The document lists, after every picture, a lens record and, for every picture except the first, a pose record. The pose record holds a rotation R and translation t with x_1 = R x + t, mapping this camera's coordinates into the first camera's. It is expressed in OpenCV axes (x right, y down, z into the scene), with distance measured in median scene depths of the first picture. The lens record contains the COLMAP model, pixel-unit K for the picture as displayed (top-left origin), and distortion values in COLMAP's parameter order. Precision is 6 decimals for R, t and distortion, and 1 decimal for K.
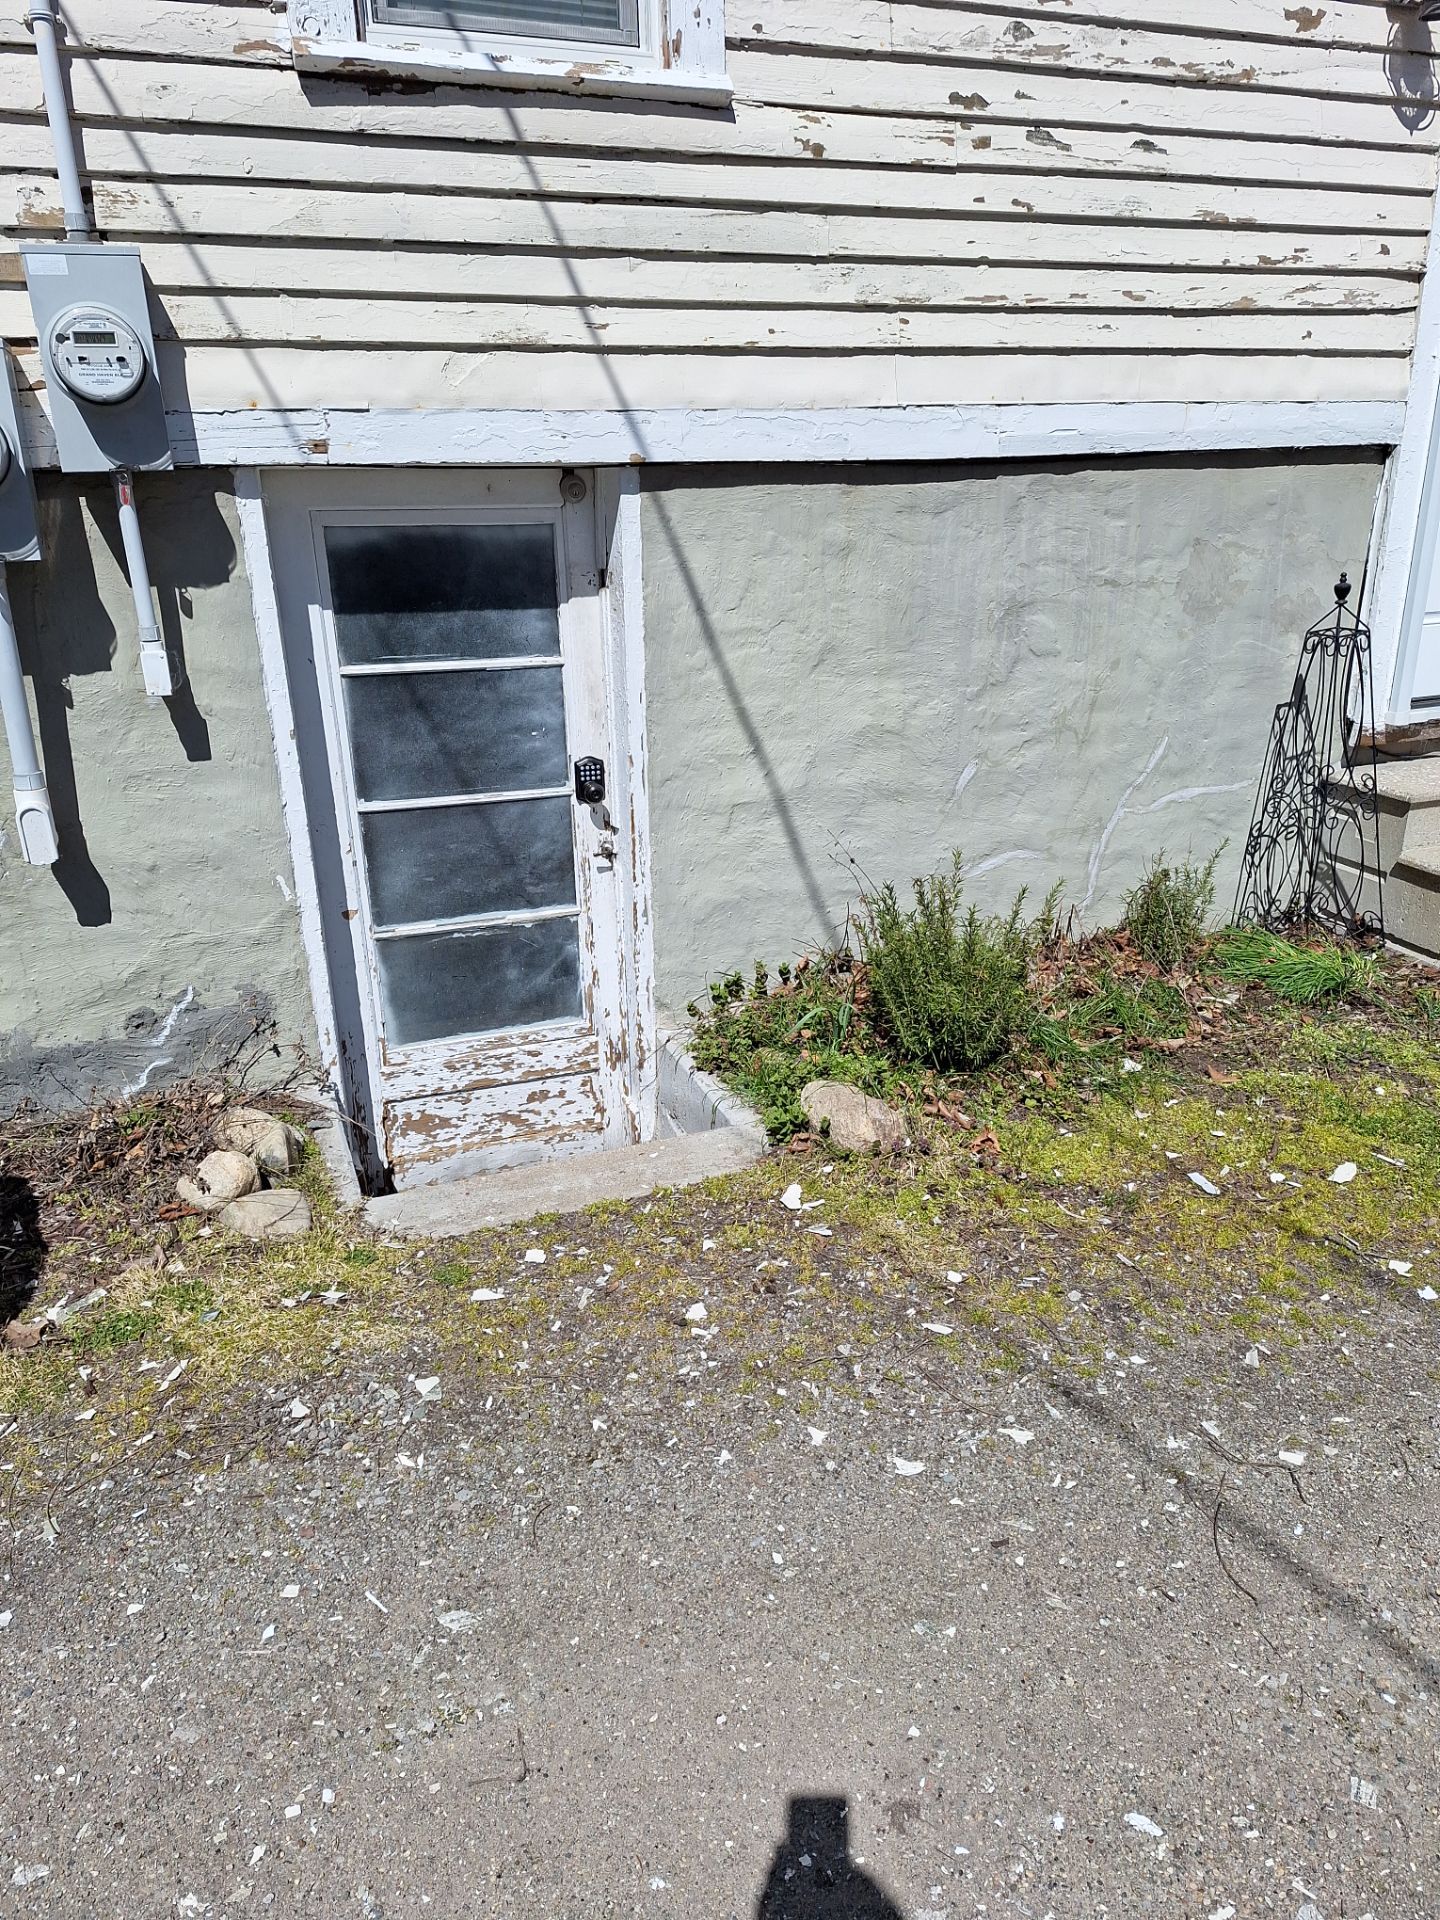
lens RADIAL K [[1303.3, 0, 721.0], [0, 1303.3, 949.0], [0, 0, 1]] dist [0.101968, -0.119904]
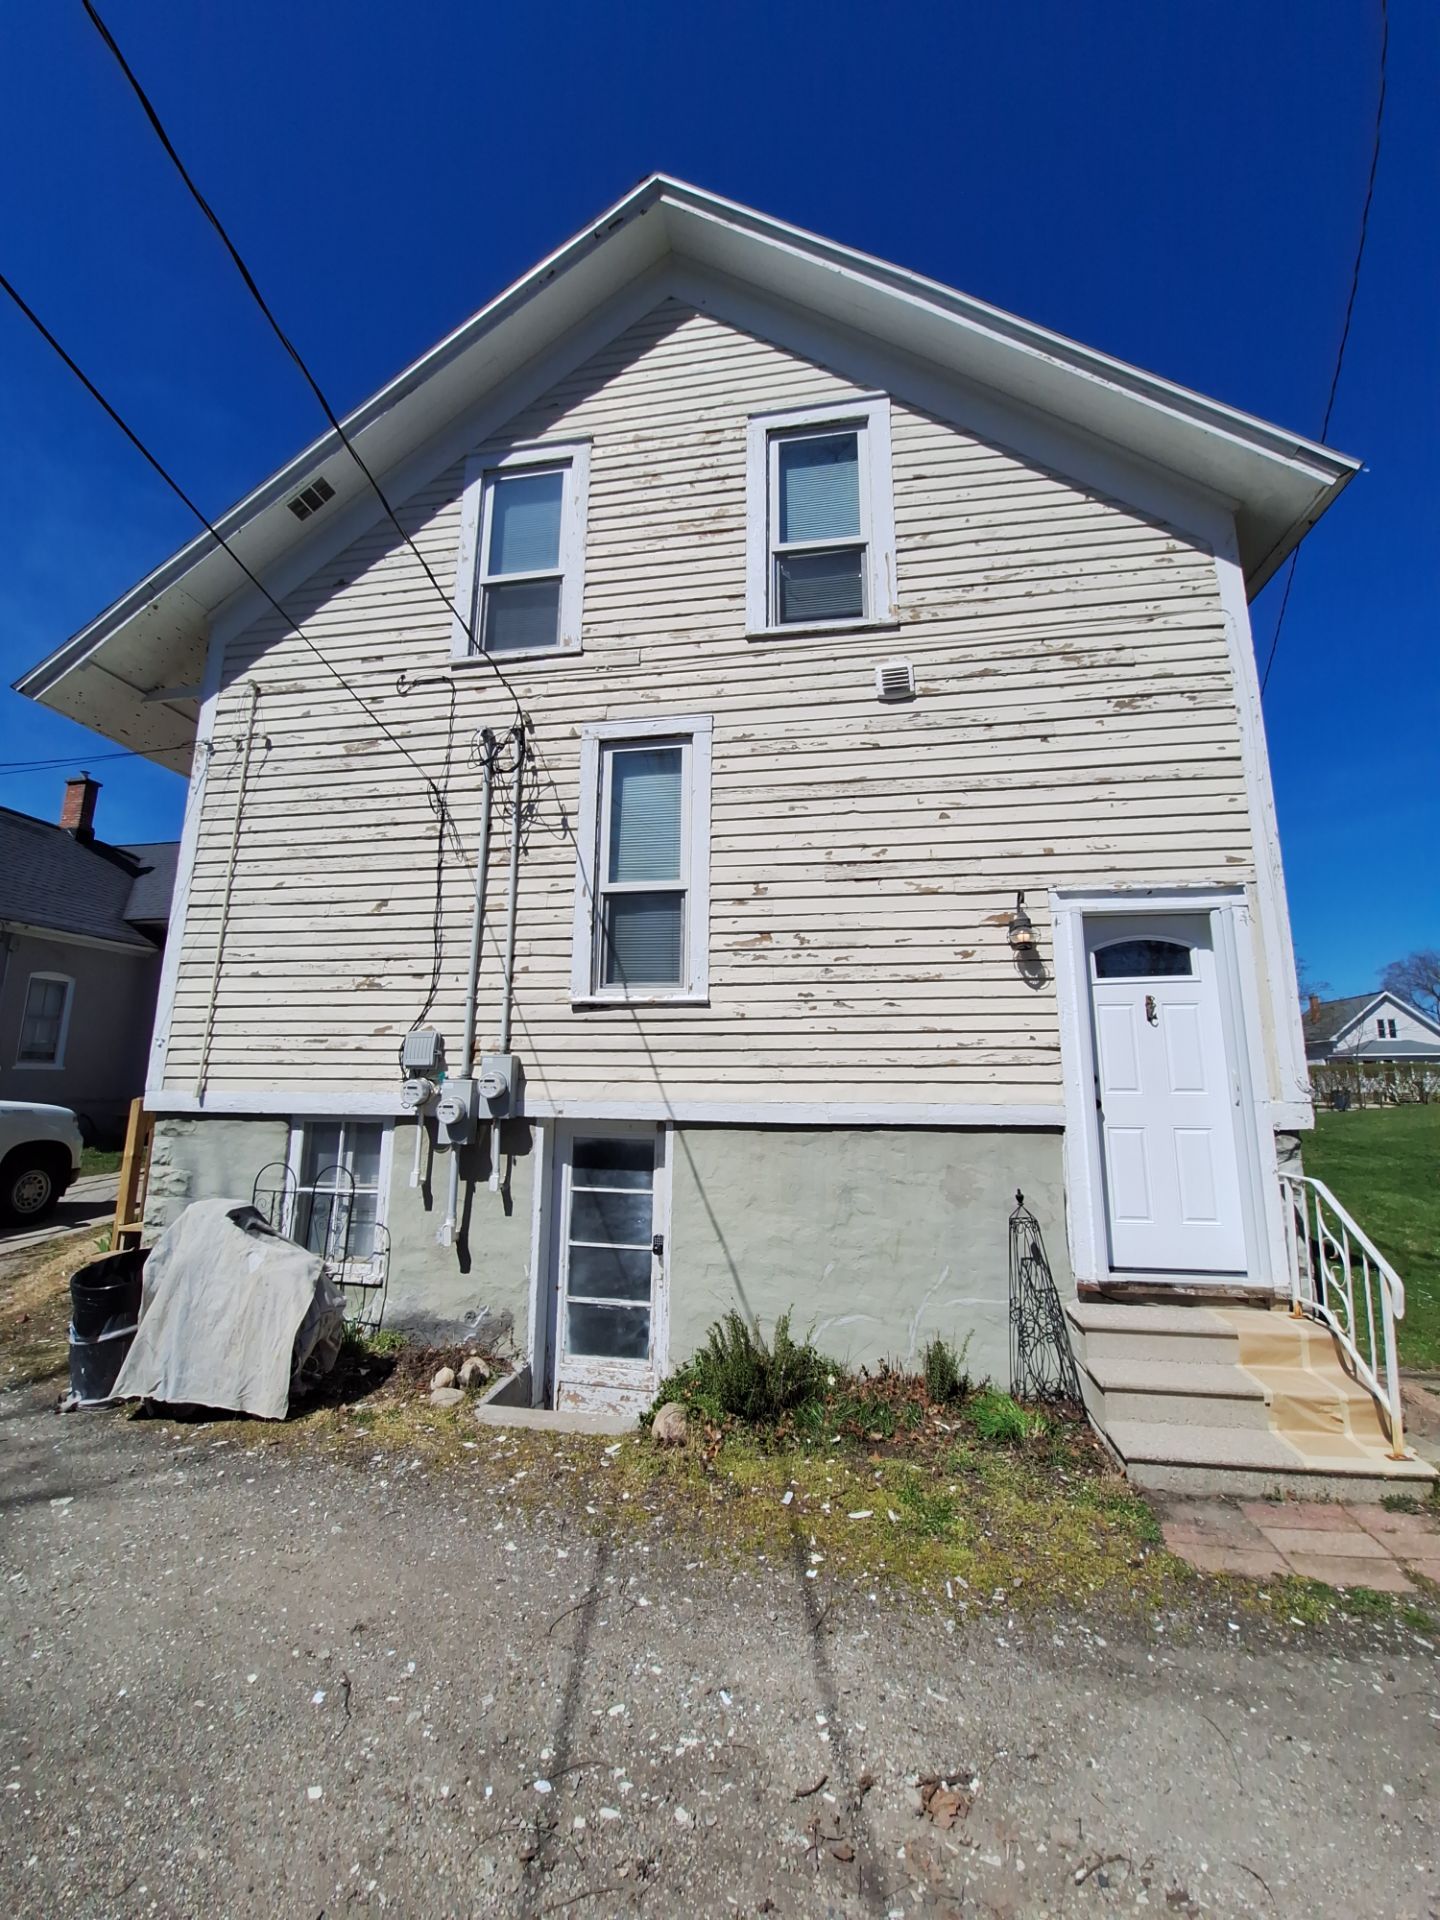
lens RADIAL K [[745.9, 0, 723.0], [0, 745.9, 946.3], [0, 0, 1]] dist [-0.002378, -0.000218]
pose [[0.862756, -0.065658, -0.501339, 0.741269], [-0.195735, 0.870852, -0.450893, -0.014652], [0.466197, 0.487140, 0.738482, -0.212629]]
